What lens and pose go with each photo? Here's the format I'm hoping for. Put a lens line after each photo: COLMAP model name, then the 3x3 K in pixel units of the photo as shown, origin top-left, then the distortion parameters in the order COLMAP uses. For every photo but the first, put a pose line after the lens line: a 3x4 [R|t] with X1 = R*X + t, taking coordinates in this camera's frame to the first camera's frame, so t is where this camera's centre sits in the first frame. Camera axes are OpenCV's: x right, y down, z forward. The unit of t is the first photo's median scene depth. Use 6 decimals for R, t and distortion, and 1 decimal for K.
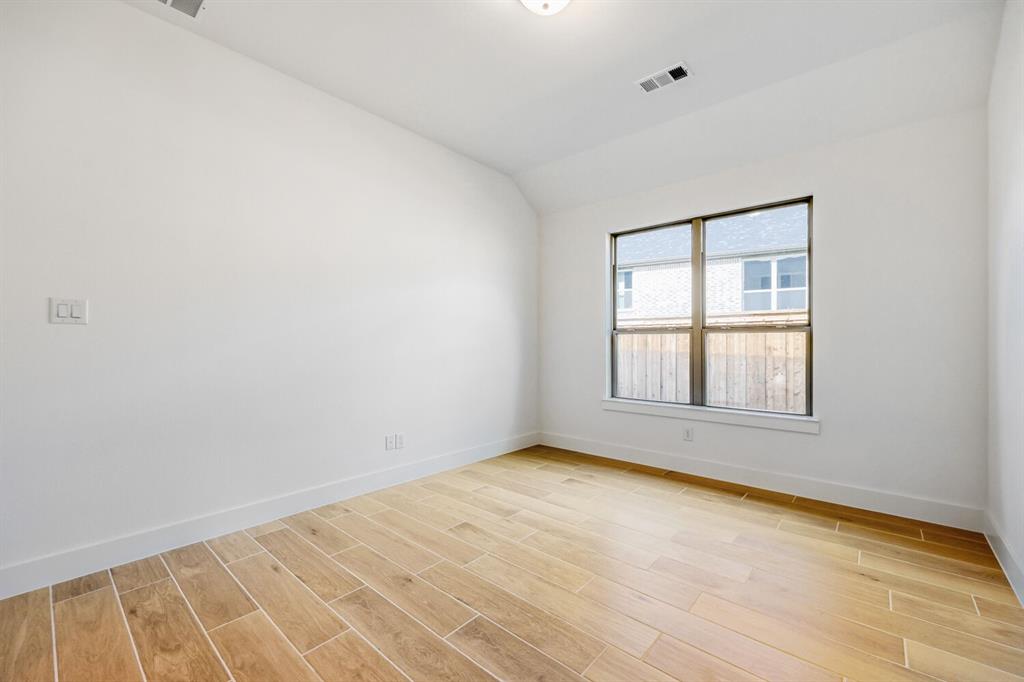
lens RADIAL K [[415.9, 0, 510.7], [0, 415.9, 342.3], [0, 0, 1]] dist [0.001767, 0.000965]
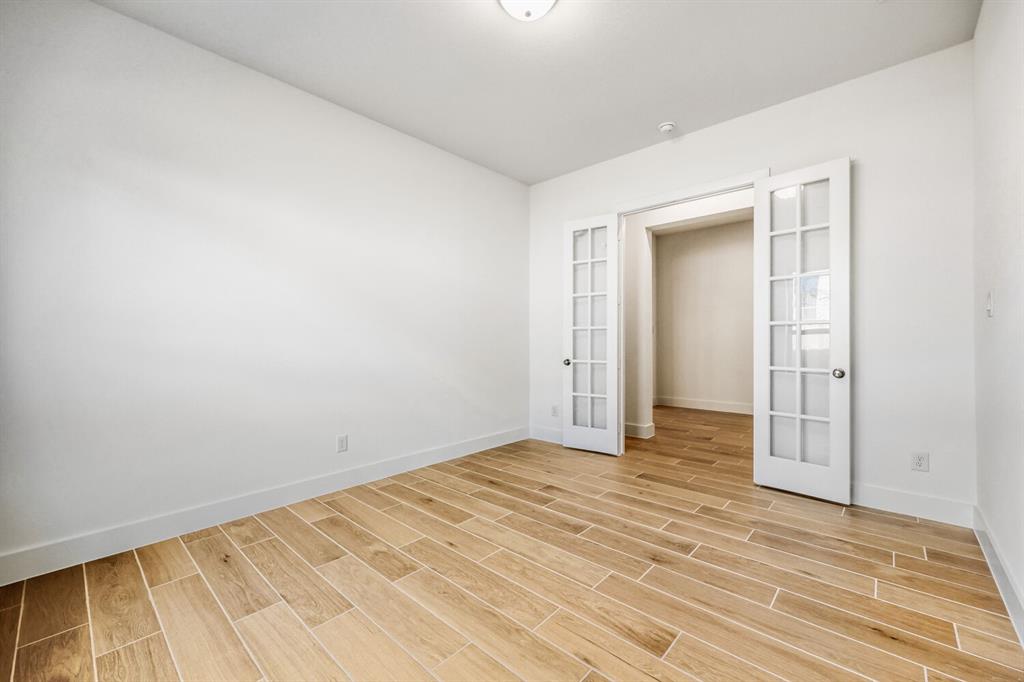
lens RADIAL K [[415.9, 0, 505.4], [0, 415.9, 340.1], [0, 0, 1]] dist [0.001767, 0.000965]
pose [[-0.999852, 0.006622, 0.015908, 0.112267], [0.006571, 0.999973, -0.003205, 0.005238], [-0.015929, -0.003100, -0.999868, 1.970359]]
